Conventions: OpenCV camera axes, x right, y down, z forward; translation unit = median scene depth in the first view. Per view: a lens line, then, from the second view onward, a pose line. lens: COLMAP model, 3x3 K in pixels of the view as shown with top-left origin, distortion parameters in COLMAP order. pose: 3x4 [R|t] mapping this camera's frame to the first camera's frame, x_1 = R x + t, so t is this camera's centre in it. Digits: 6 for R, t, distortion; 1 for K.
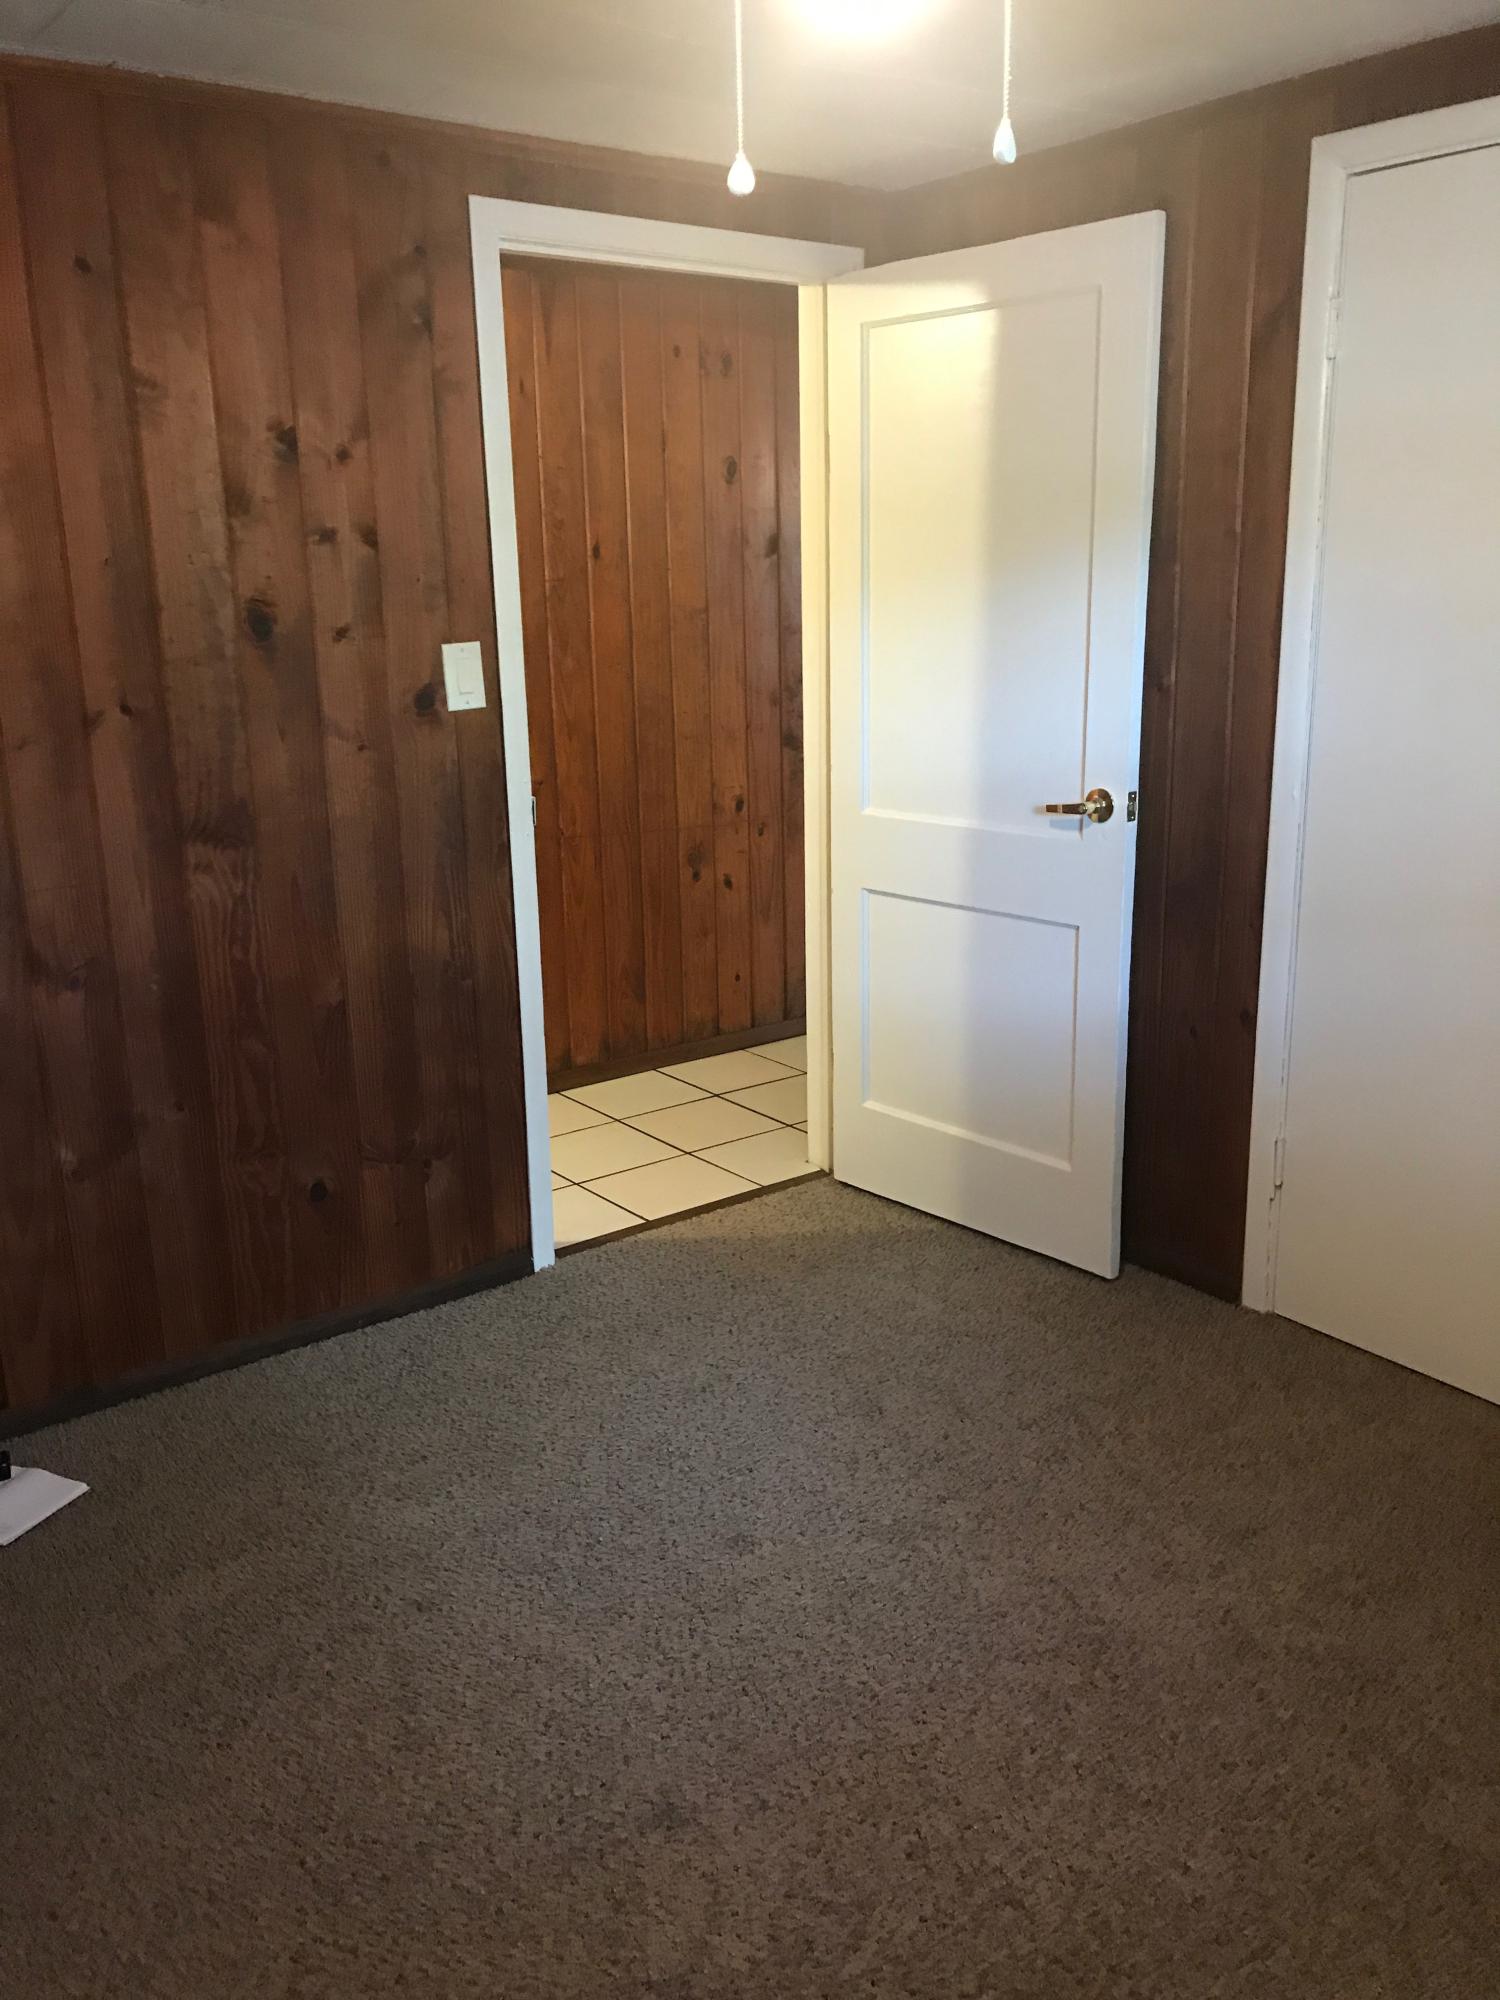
lens RADIAL K [[1629.5, 0, 759.7], [0, 1629.5, 999.8], [0, 0, 1]] dist [-0.015551, 0.006956]
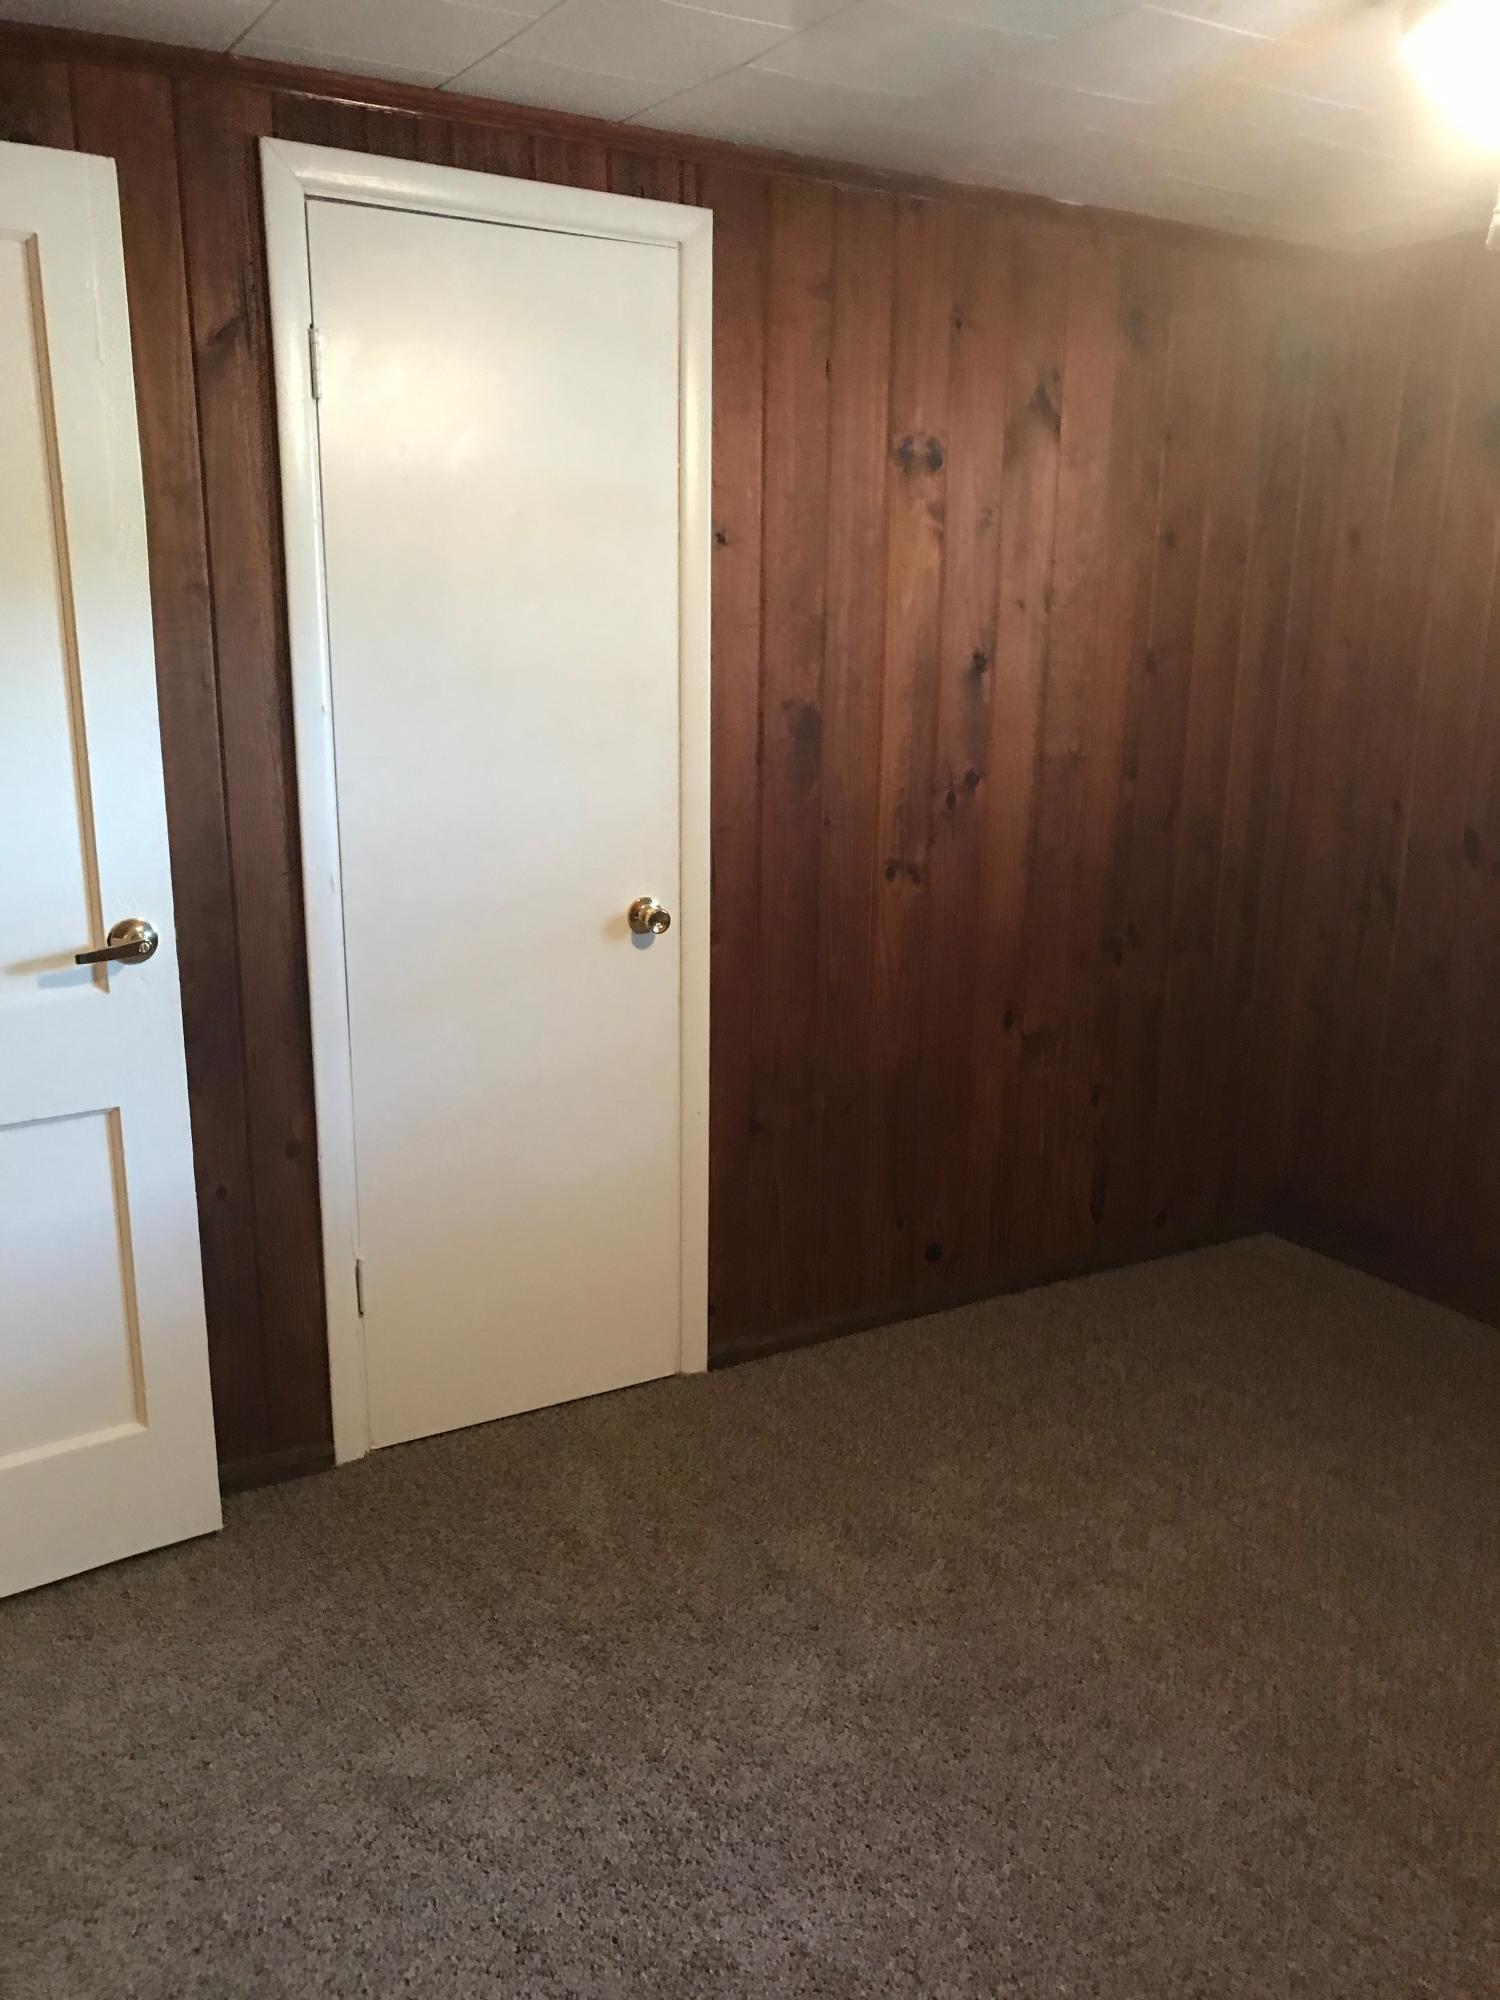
lens RADIAL K [[1629.5, 0, 759.7], [0, 1629.5, 999.8], [0, 0, 1]] dist [-0.015551, 0.006956]
pose [[0.125004, -0.213490, 0.968915, -0.483309], [0.251065, 0.951597, 0.177283, -0.153464], [-0.959865, 0.221100, 0.172553, 0.593512]]
